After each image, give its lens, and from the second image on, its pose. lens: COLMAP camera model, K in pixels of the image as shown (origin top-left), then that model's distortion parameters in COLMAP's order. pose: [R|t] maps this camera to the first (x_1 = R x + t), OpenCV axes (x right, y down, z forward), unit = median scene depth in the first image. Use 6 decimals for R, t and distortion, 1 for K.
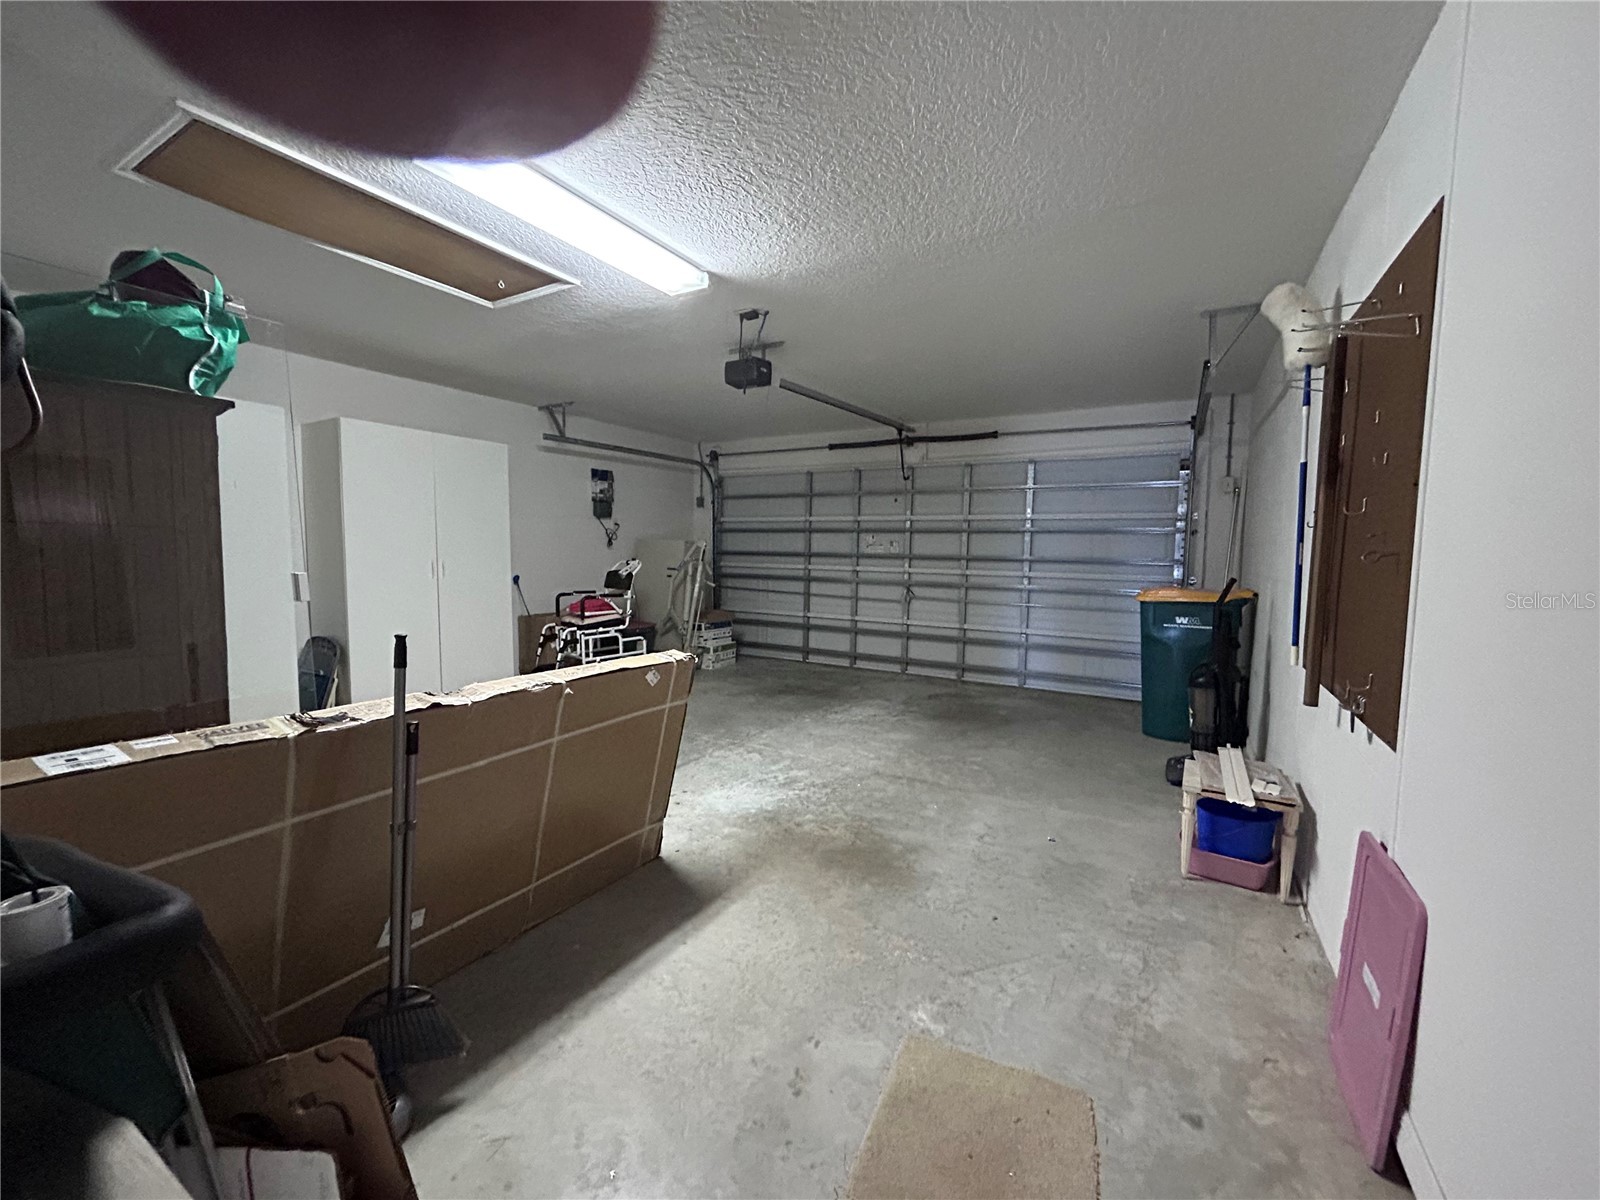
lens RADIAL K [[644.9, 0, 800.3], [0, 644.9, 598.6], [0, 0, 1]] dist [-0.000614, 0.000636]
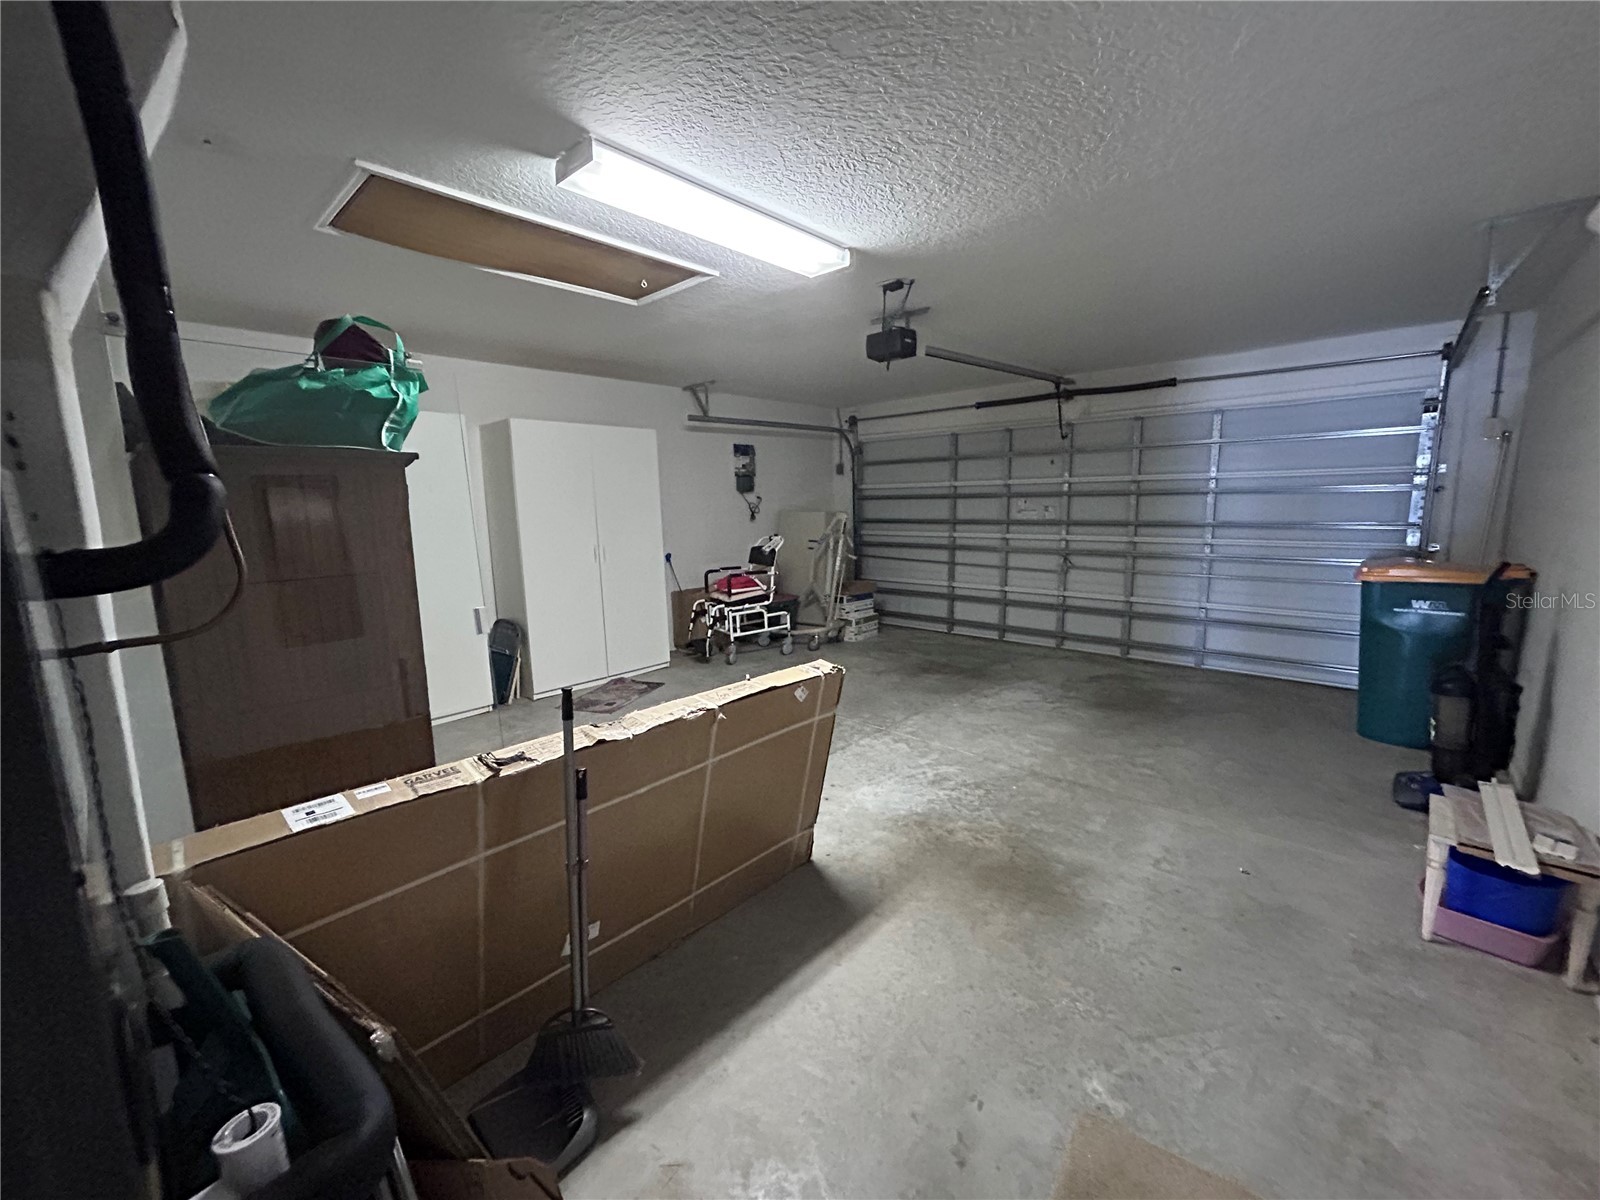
lens RADIAL K [[644.9, 0, 801.0], [0, 644.9, 598.6], [0, 0, 1]] dist [-0.000614, 0.000636]
pose [[0.977454, -0.002895, -0.211129, -0.020522], [0.018871, 0.997102, 0.073696, -0.091011], [0.210304, -0.076019, 0.974676, 0.048641]]
